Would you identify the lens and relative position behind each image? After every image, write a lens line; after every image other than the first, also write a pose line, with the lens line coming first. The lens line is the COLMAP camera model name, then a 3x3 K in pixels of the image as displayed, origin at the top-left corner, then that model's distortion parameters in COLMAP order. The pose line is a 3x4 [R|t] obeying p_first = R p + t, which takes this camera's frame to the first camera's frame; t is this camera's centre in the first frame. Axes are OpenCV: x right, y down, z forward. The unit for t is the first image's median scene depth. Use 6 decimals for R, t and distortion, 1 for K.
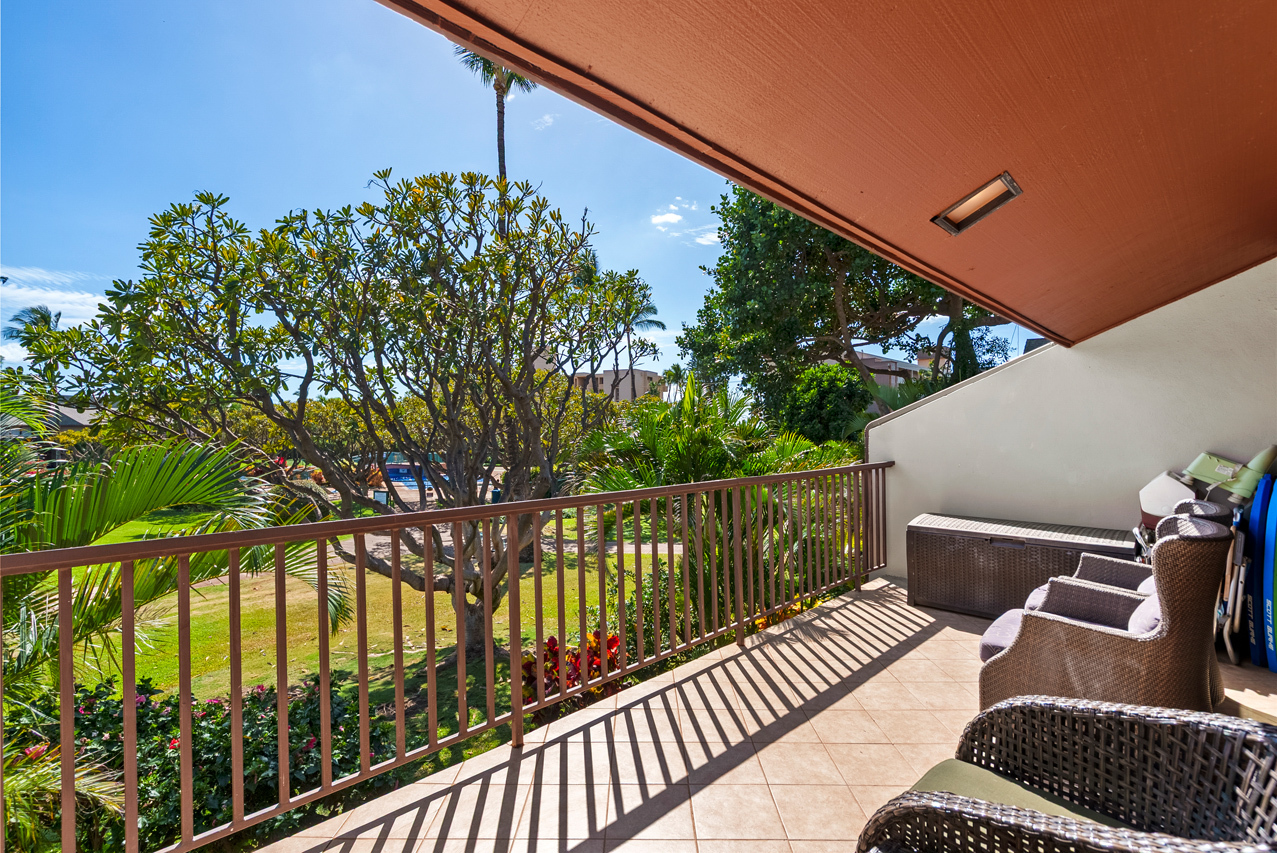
lens RADIAL K [[586.5, 0, 637.2], [0, 586.5, 430.6], [0, 0, 1]] dist [-0.016340, 0.000315]
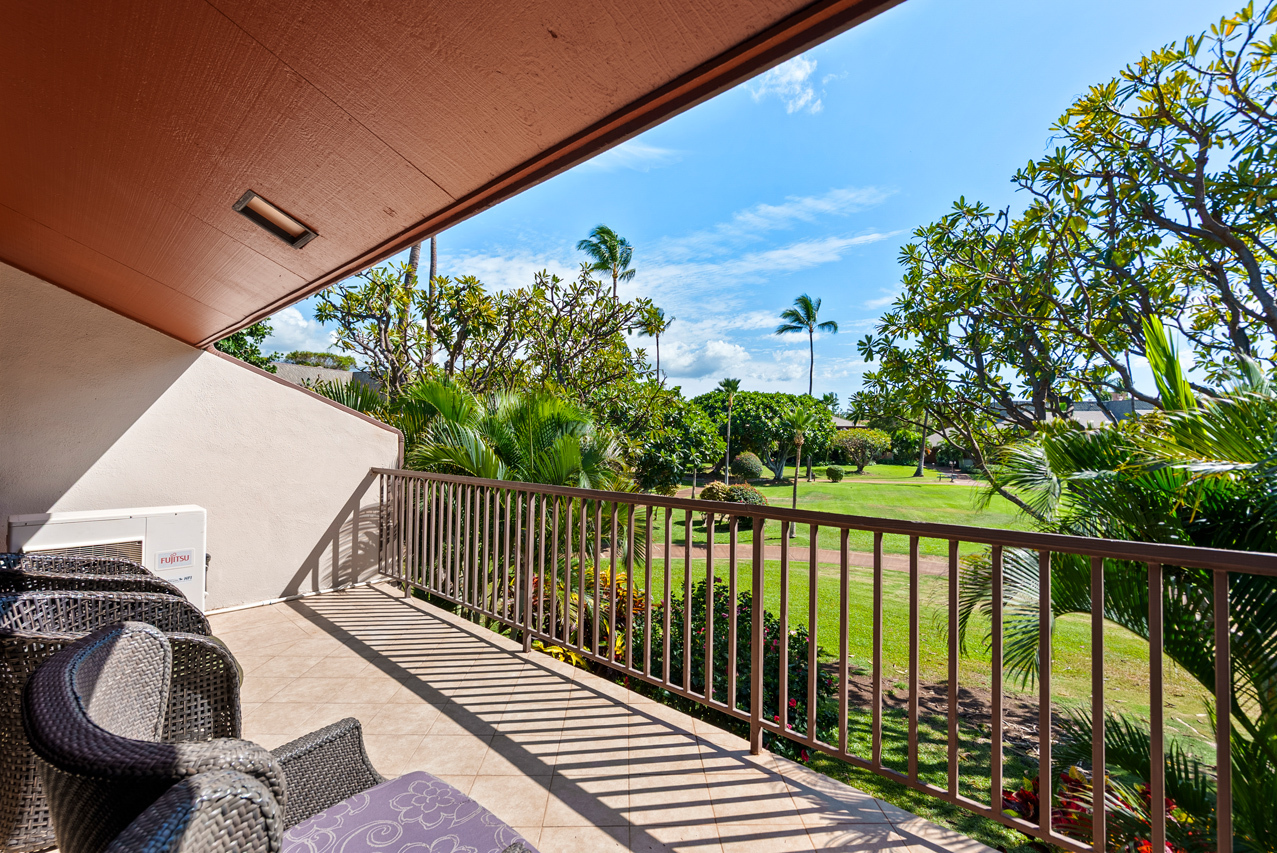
lens RADIAL K [[586.5, 0, 637.9], [0, 586.5, 423.0], [0, 0, 1]] dist [-0.016340, 0.000315]
pose [[0.027312, -0.006199, -0.999608, 1.162274], [-0.007615, 0.999950, -0.006409, -0.021090], [0.999598, 0.007787, 0.027263, 1.133544]]
